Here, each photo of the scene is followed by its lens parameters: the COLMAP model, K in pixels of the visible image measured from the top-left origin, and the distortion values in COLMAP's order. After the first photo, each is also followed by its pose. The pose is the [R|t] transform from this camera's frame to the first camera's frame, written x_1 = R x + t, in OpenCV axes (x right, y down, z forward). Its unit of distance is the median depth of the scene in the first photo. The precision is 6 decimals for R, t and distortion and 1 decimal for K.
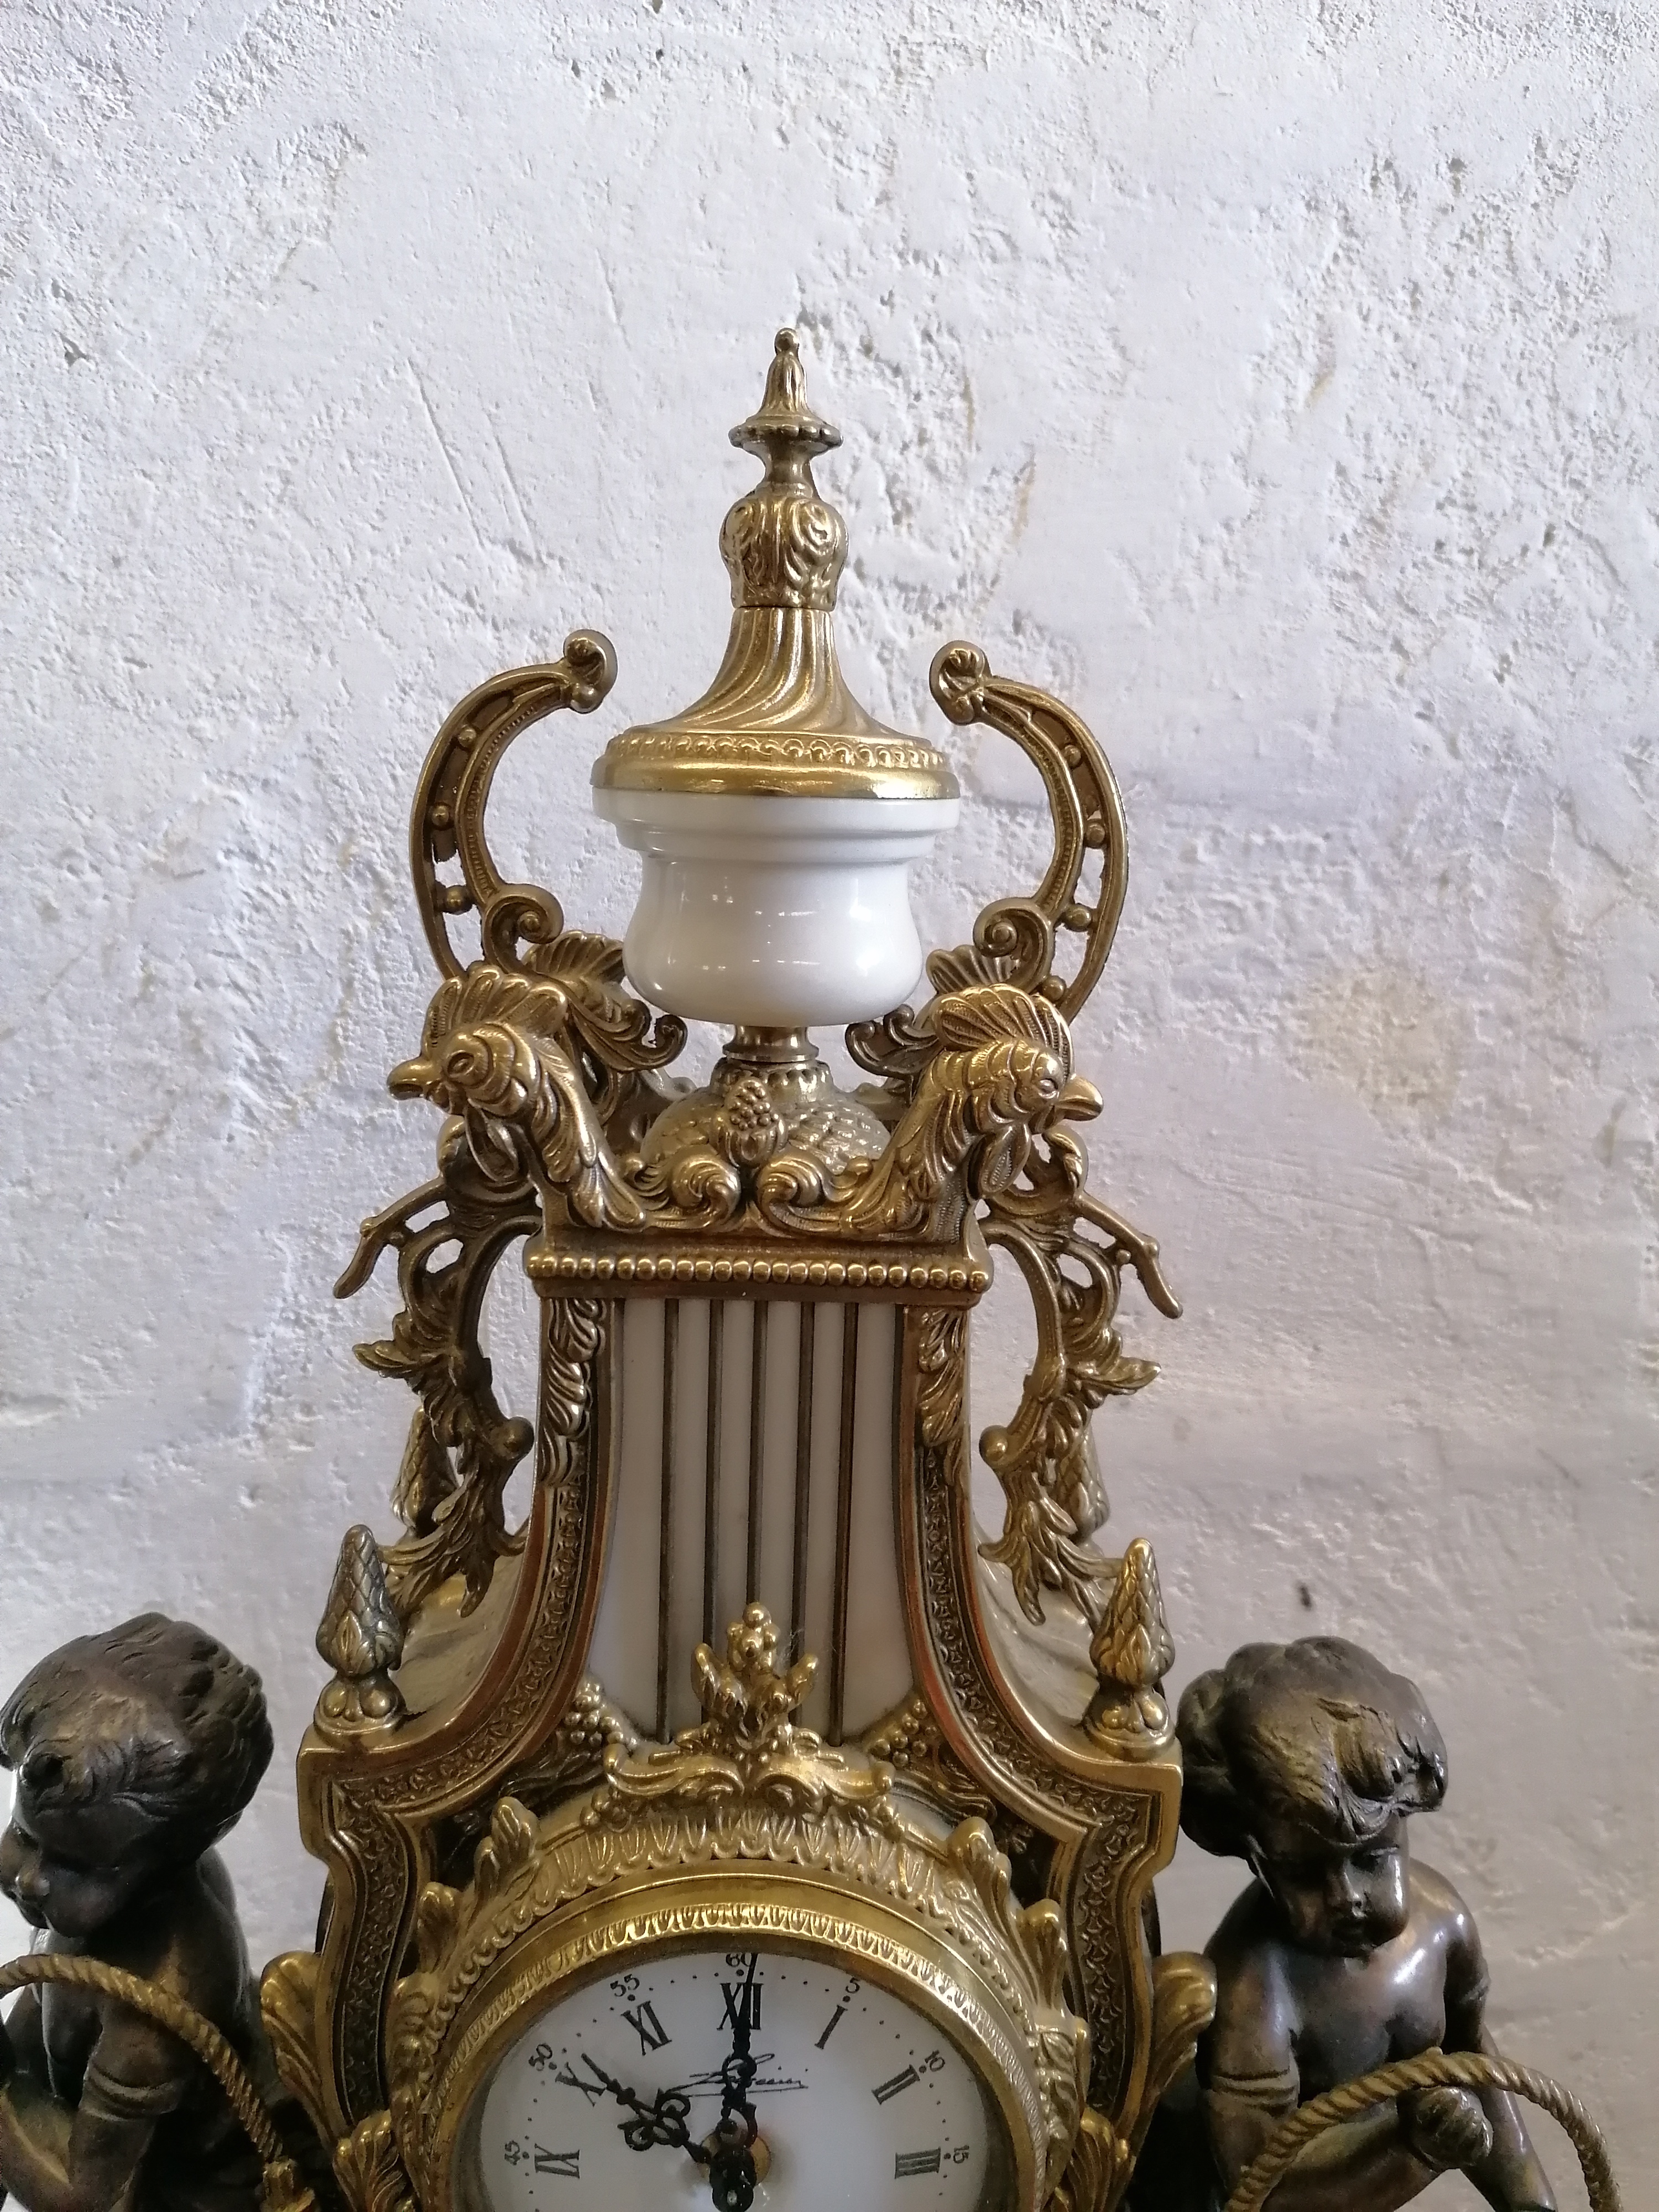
lens RADIAL K [[1688.3, 0, 838.8], [0, 1688.3, 1087.7], [0, 0, 1]] dist [0.086541, -0.127601]
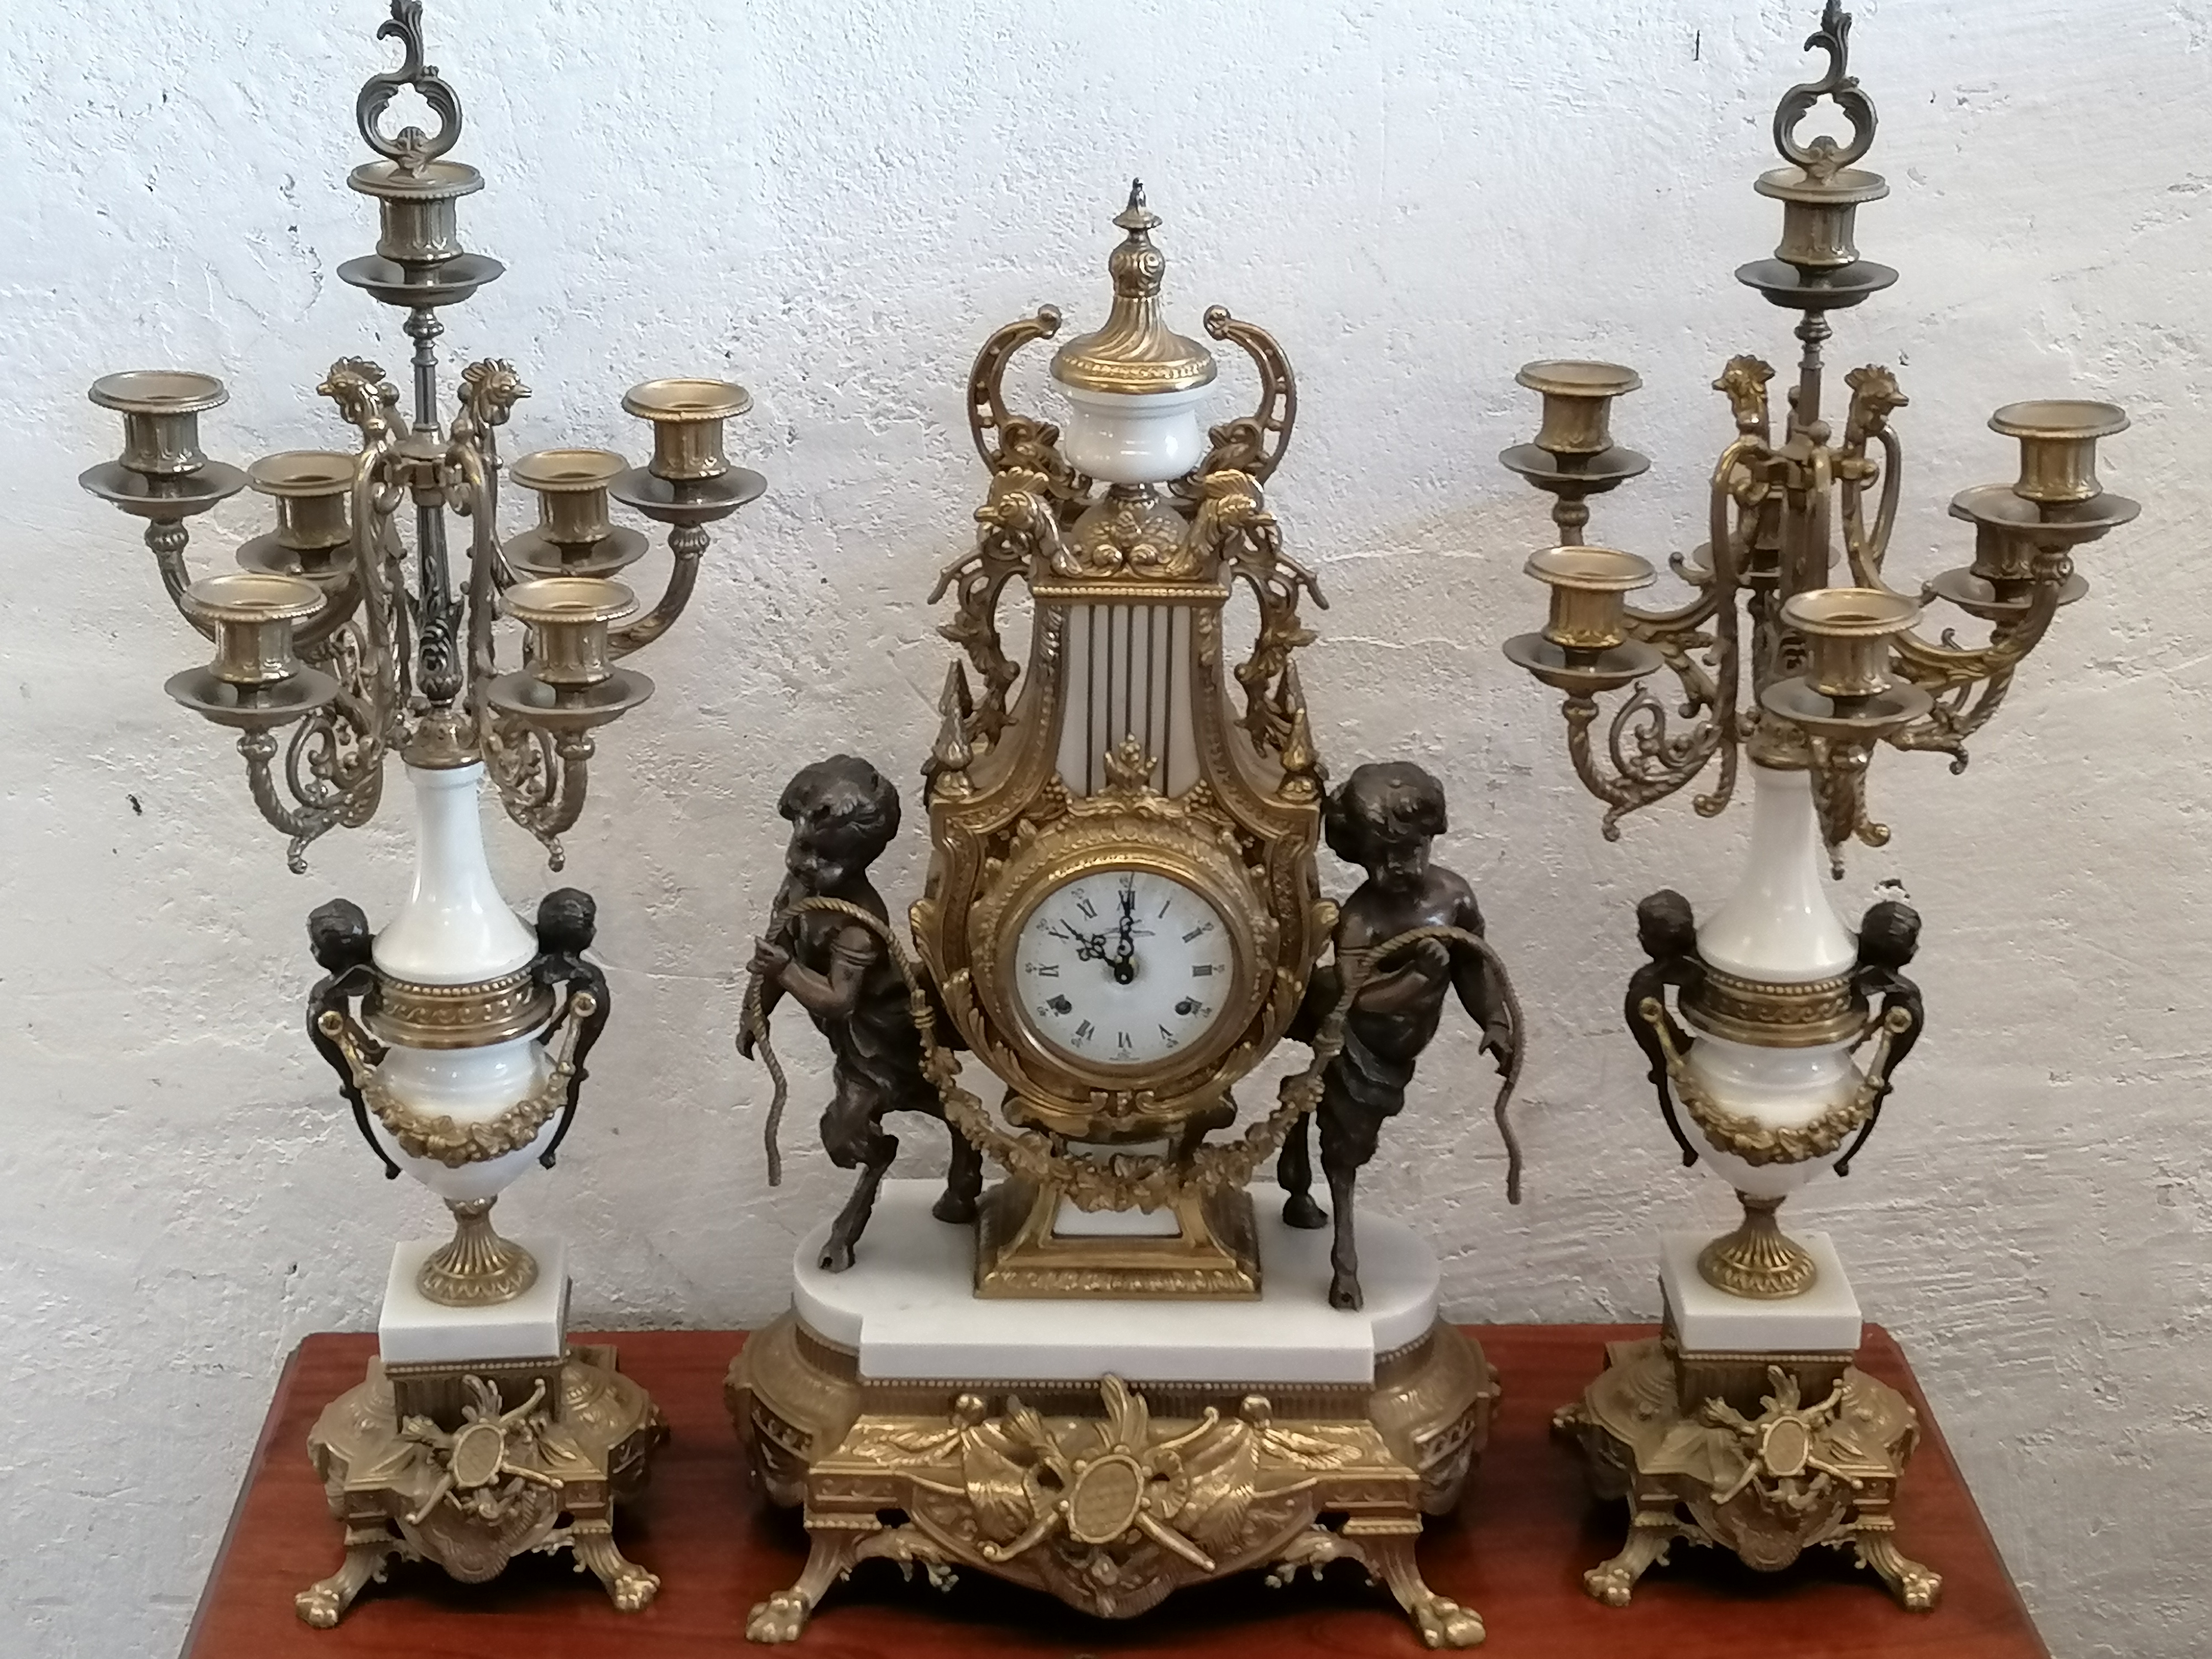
lens RADIAL K [[3314.3, 0, 1115.8], [0, 3314.3, 830.5], [0, 0, 1]] dist [0.049459, 0.000000]
pose [[0.999704, -0.009590, -0.022338, 0.019254], [0.013775, 0.980603, 0.195522, -0.283113], [0.020029, -0.195772, 0.980445, -2.163965]]
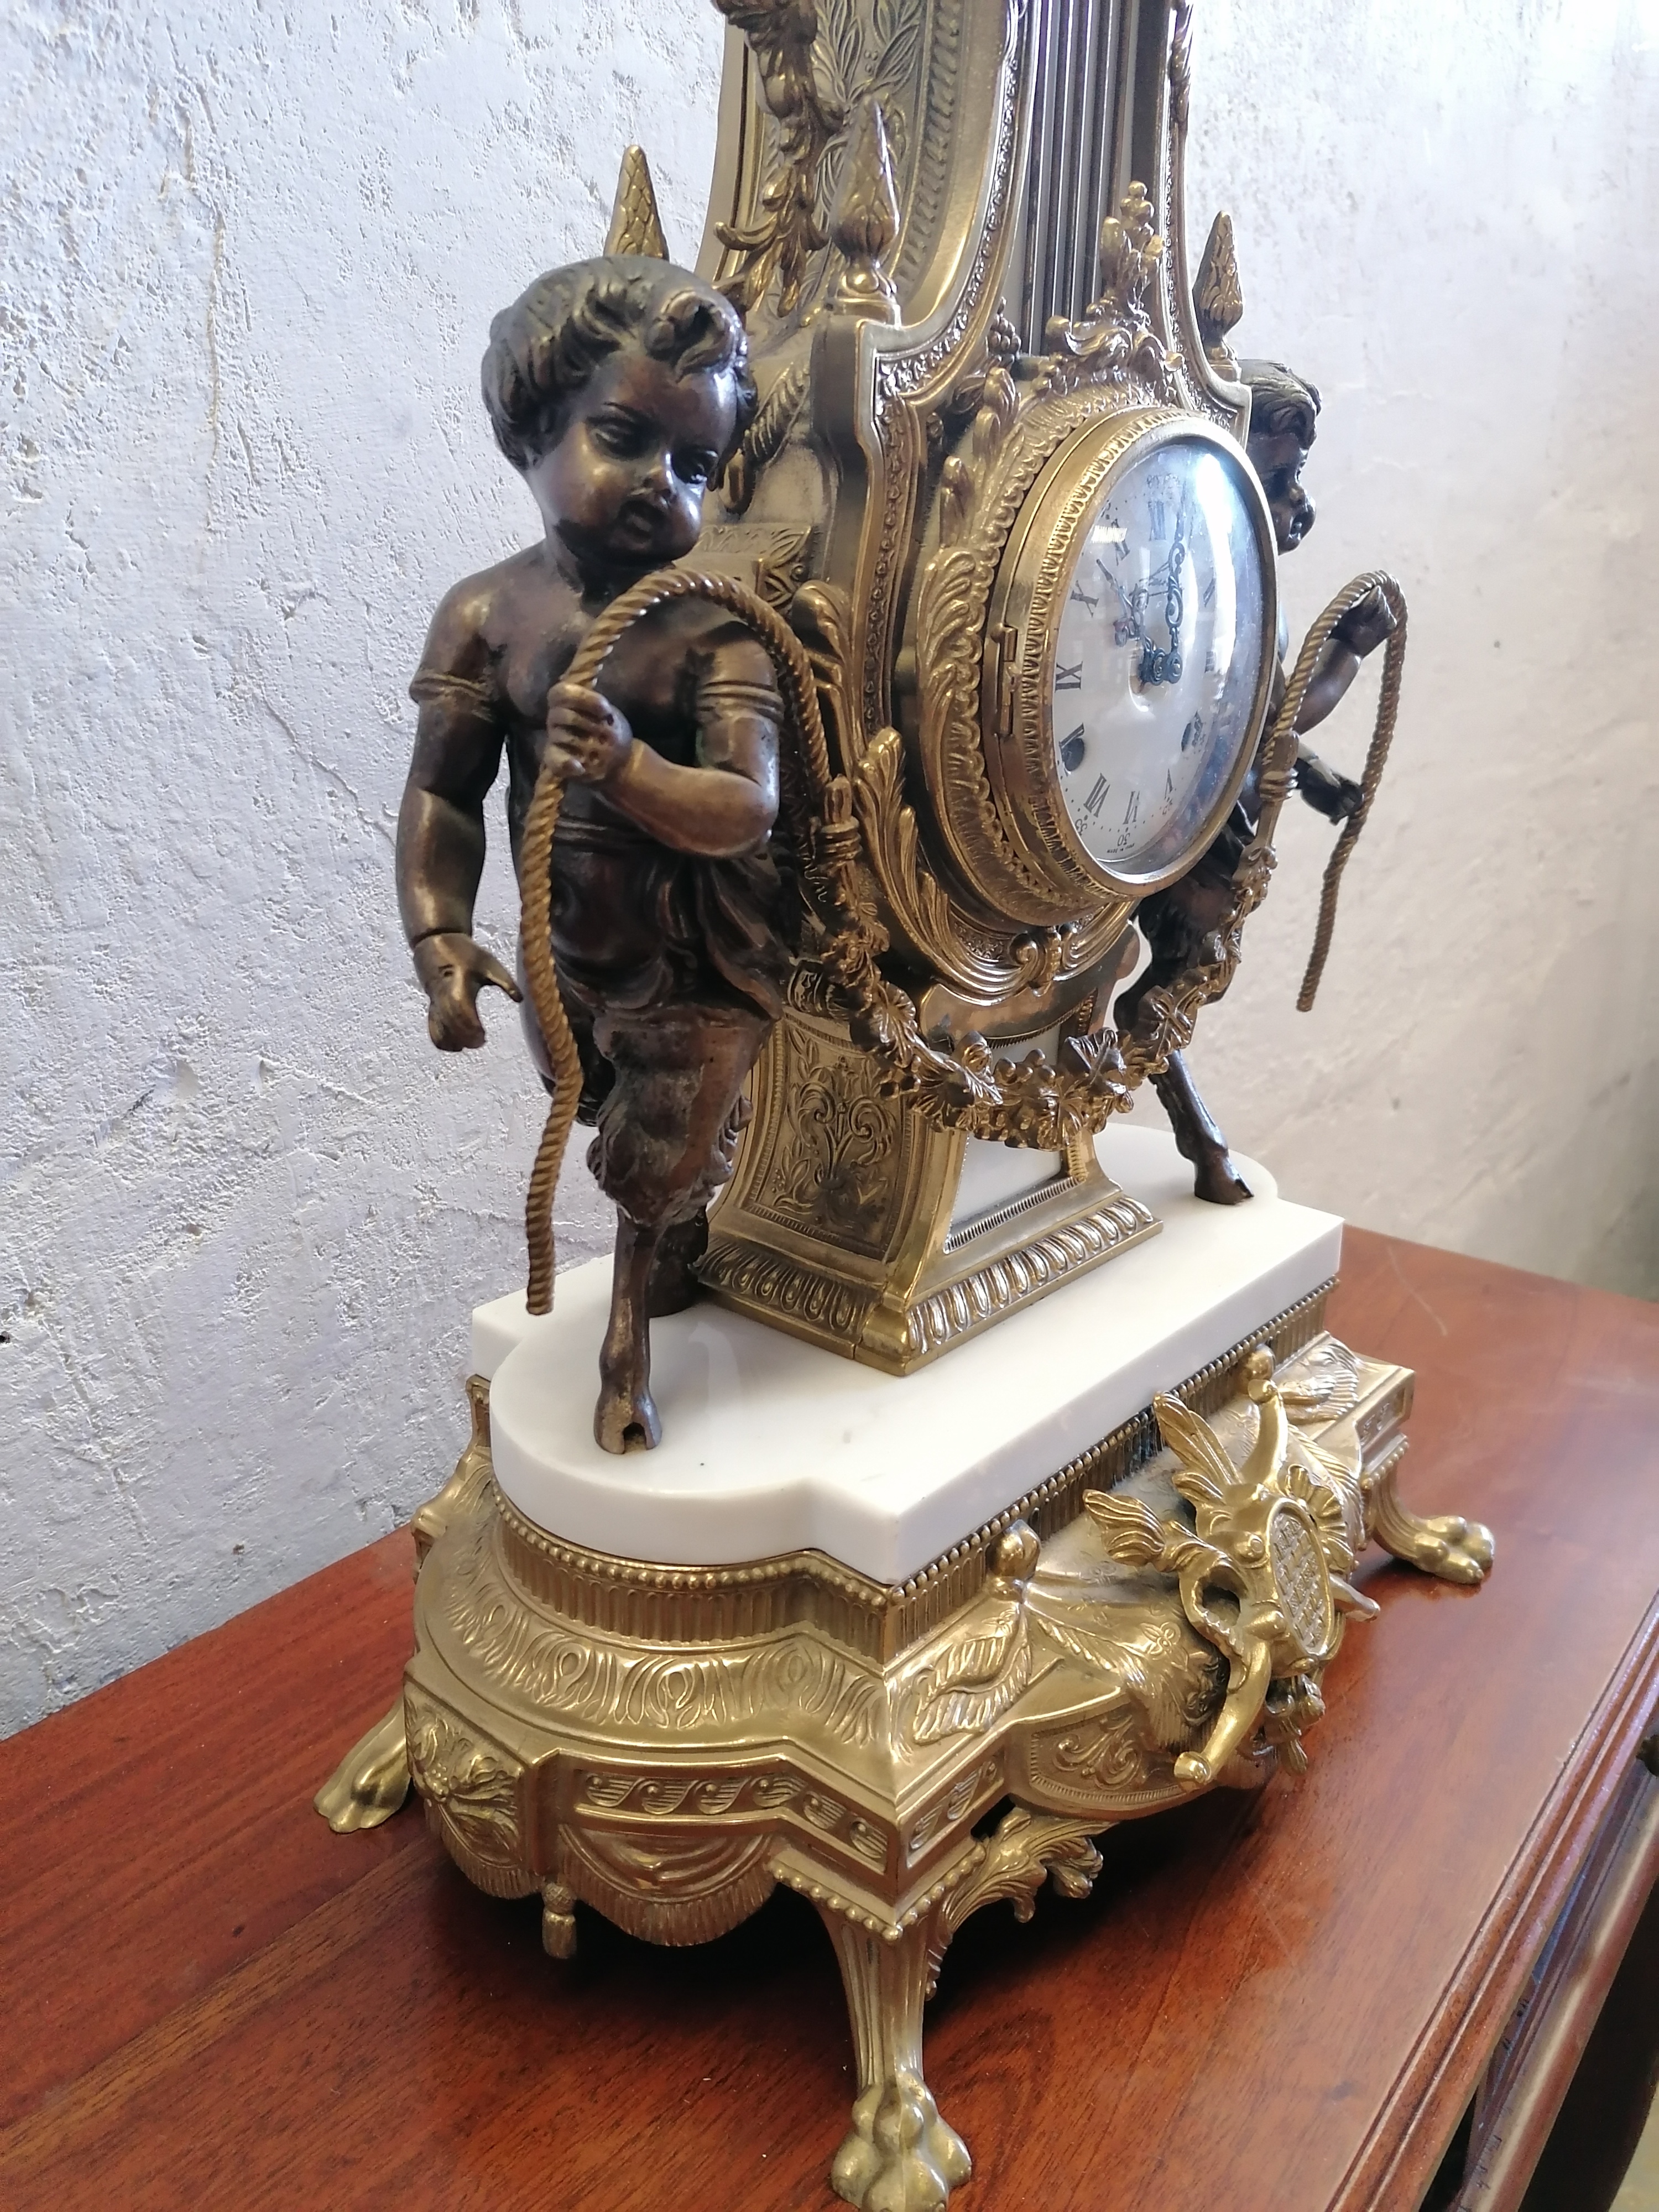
lens RADIAL K [[1688.3, 0, 824.2], [0, 1688.3, 1125.6], [0, 0, 1]] dist [0.086541, -0.127601]
pose [[0.655395, -0.263074, 0.707989, -0.785904], [0.148180, 0.963949, 0.221011, 0.408069], [-0.740608, -0.039939, 0.670750, 0.185340]]
